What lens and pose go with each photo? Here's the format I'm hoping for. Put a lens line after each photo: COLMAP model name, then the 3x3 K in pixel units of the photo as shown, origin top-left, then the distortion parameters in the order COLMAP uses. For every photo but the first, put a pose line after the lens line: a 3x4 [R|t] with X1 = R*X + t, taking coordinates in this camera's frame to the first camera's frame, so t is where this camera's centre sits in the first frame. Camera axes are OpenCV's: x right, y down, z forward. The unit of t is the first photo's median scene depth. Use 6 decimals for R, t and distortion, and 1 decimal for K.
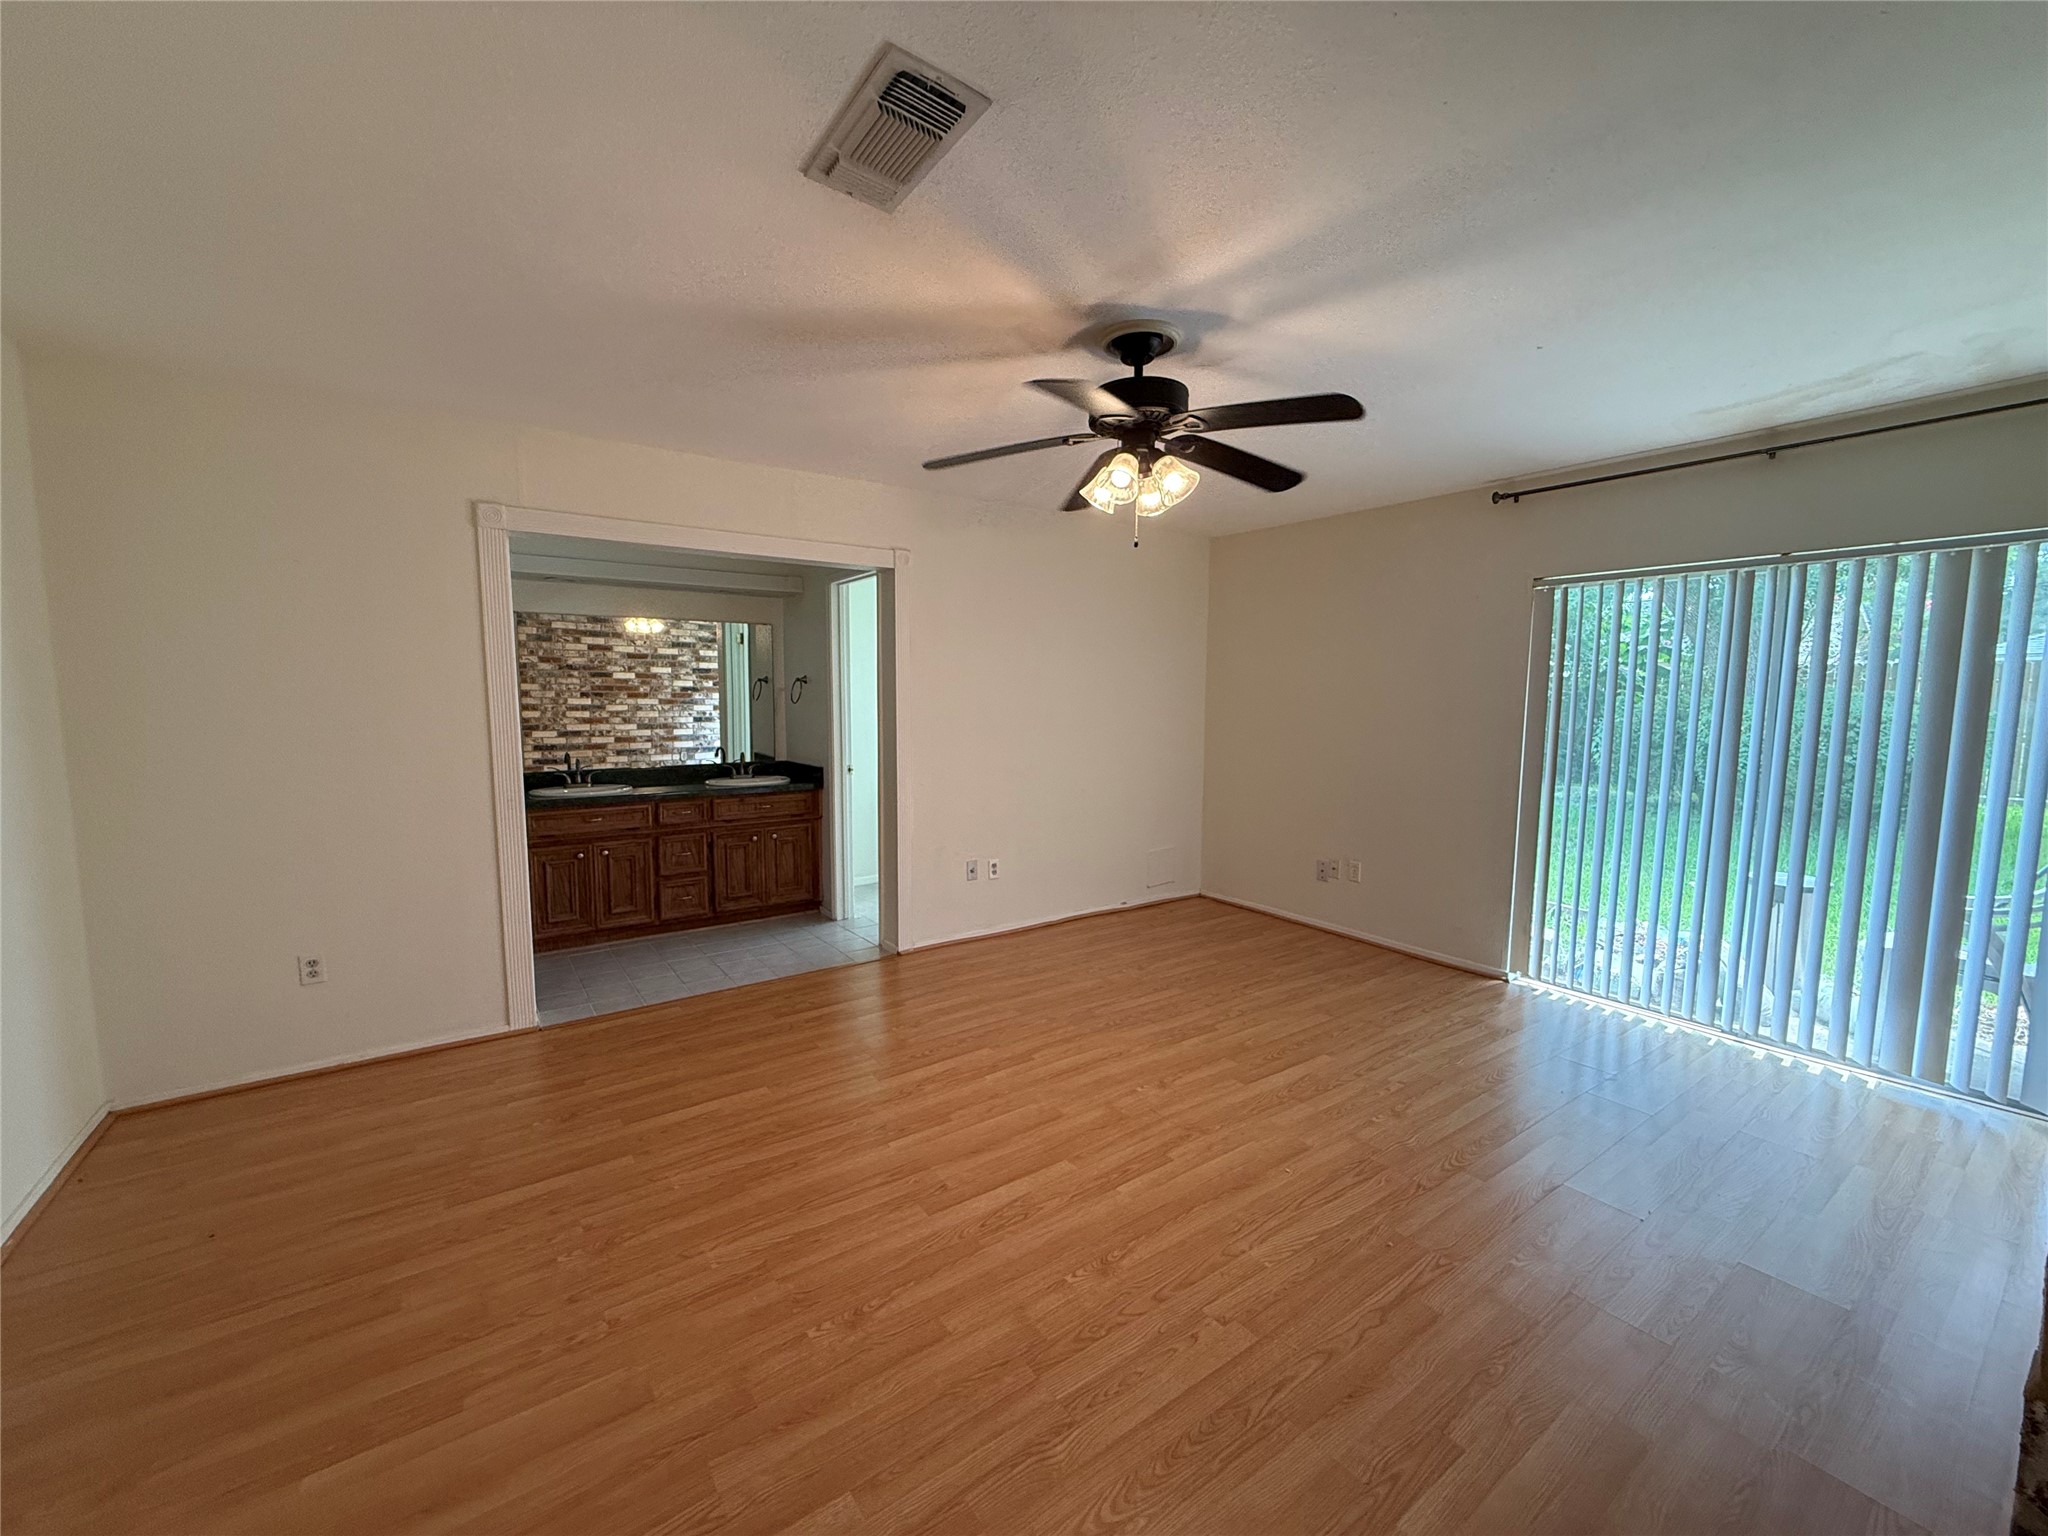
lens RADIAL K [[818.5, 0, 1010.6], [0, 818.5, 772.5], [0, 0, 1]] dist [-0.000207, -0.000136]
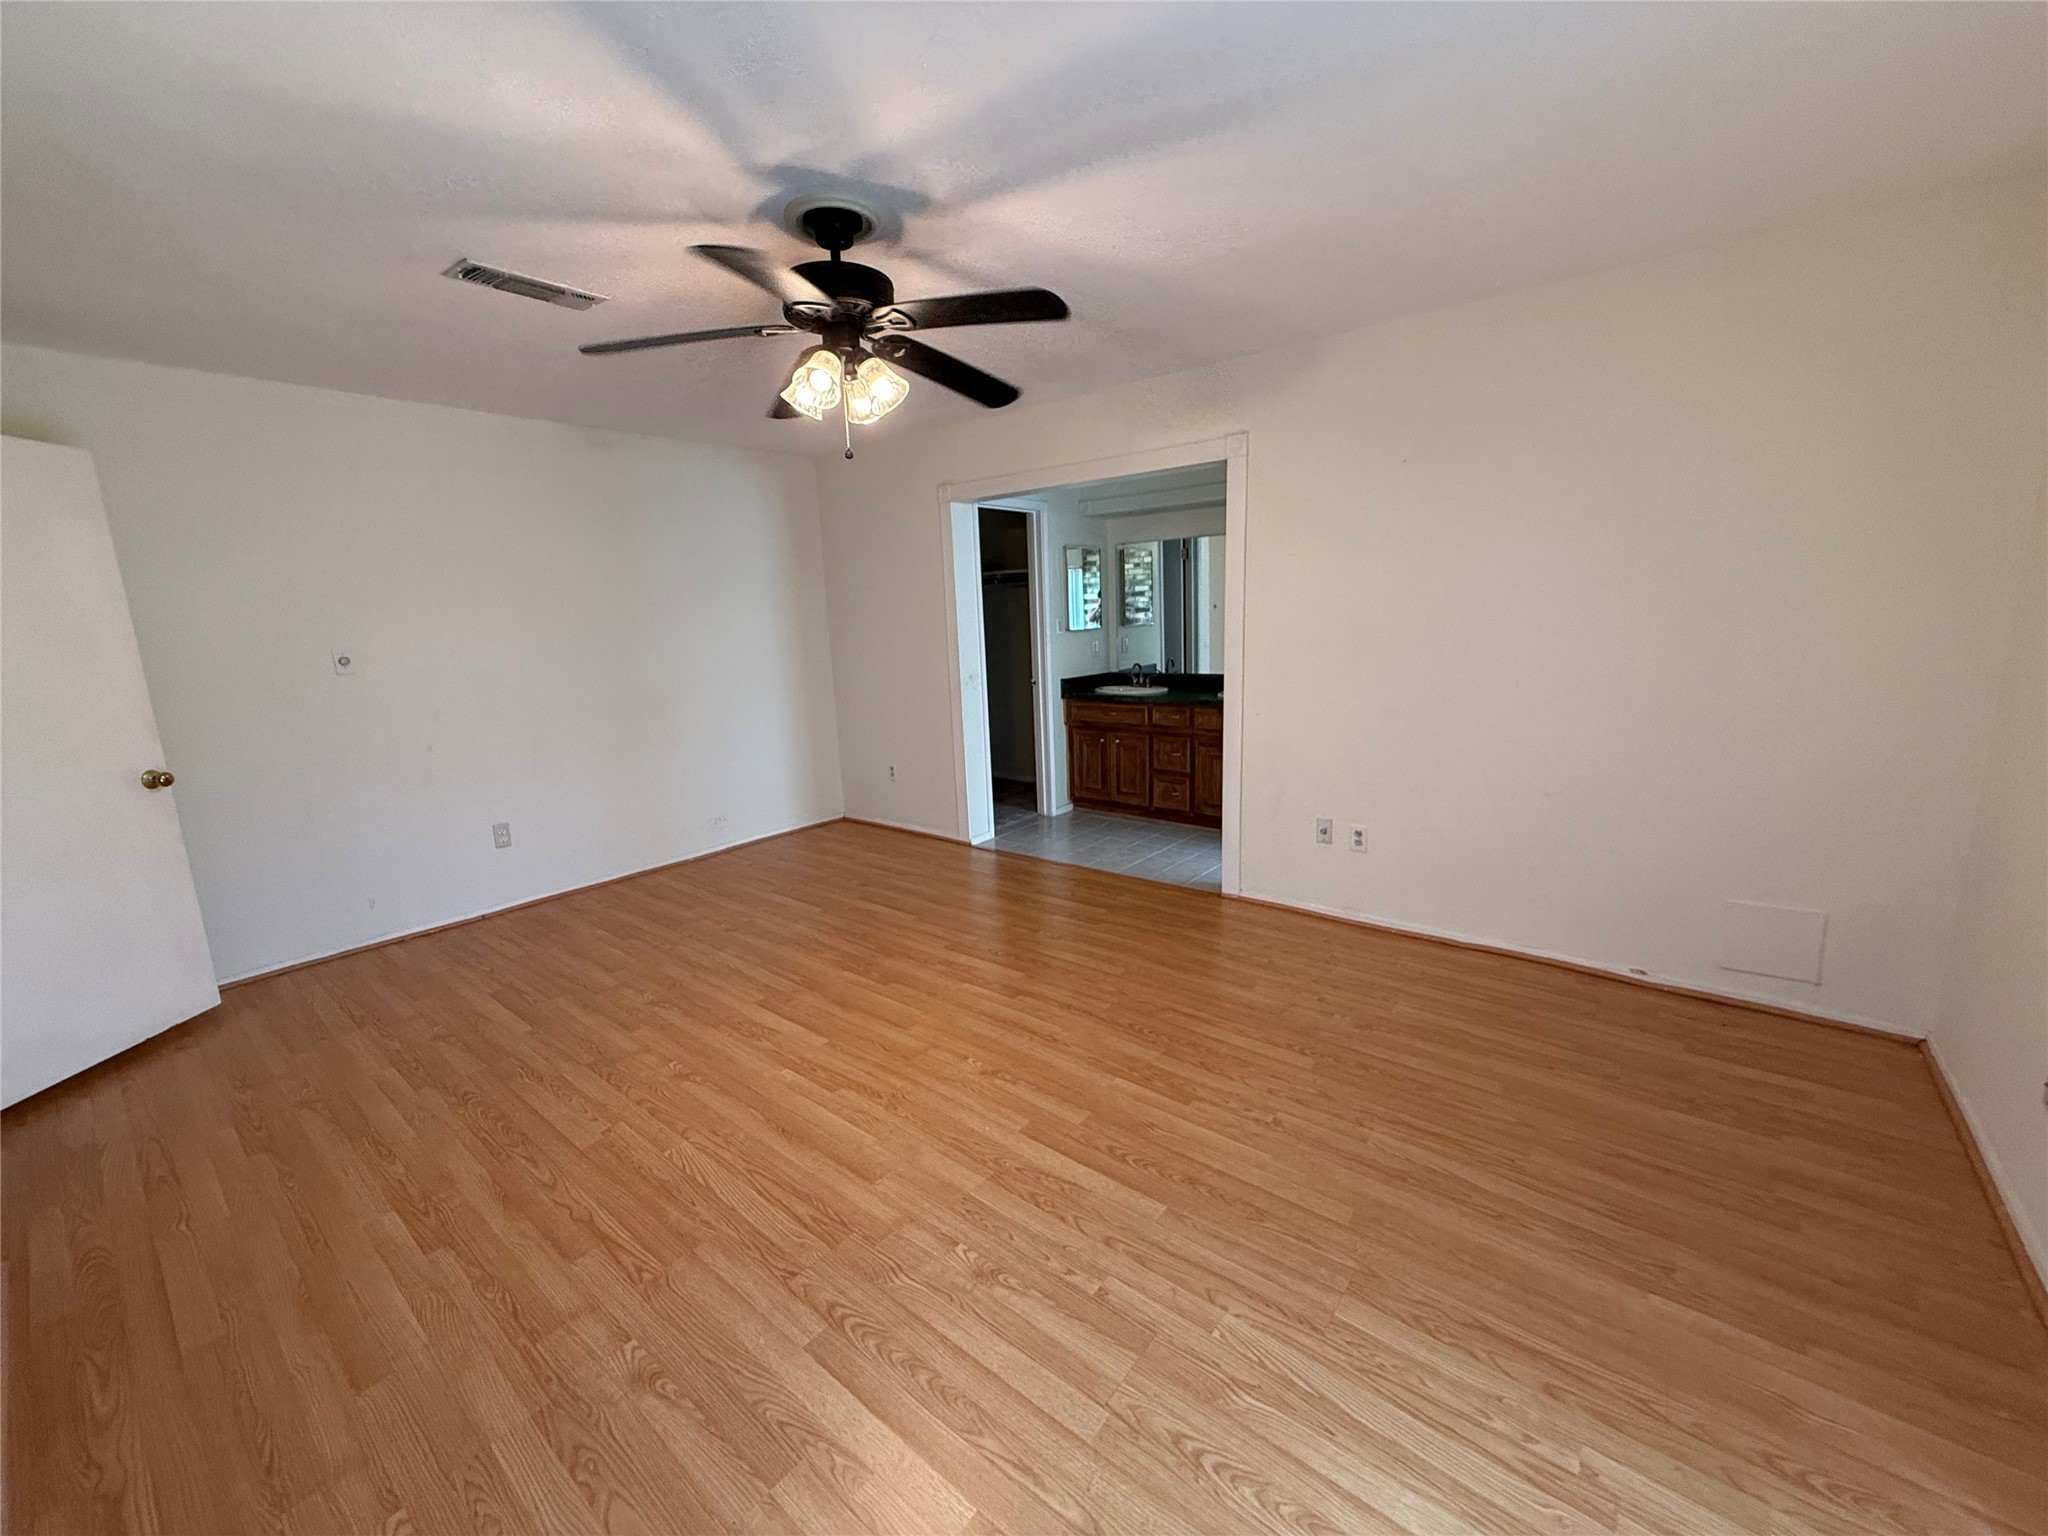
lens RADIAL K [[818.5, 0, 1013.4], [0, 818.5, 761.1], [0, 0, 1]] dist [-0.000207, -0.000136]
pose [[0.264133, 0.162032, -0.950778, 0.679131], [-0.057429, 0.986680, 0.152197, -0.053652], [0.962775, 0.014402, 0.269920, 0.556618]]
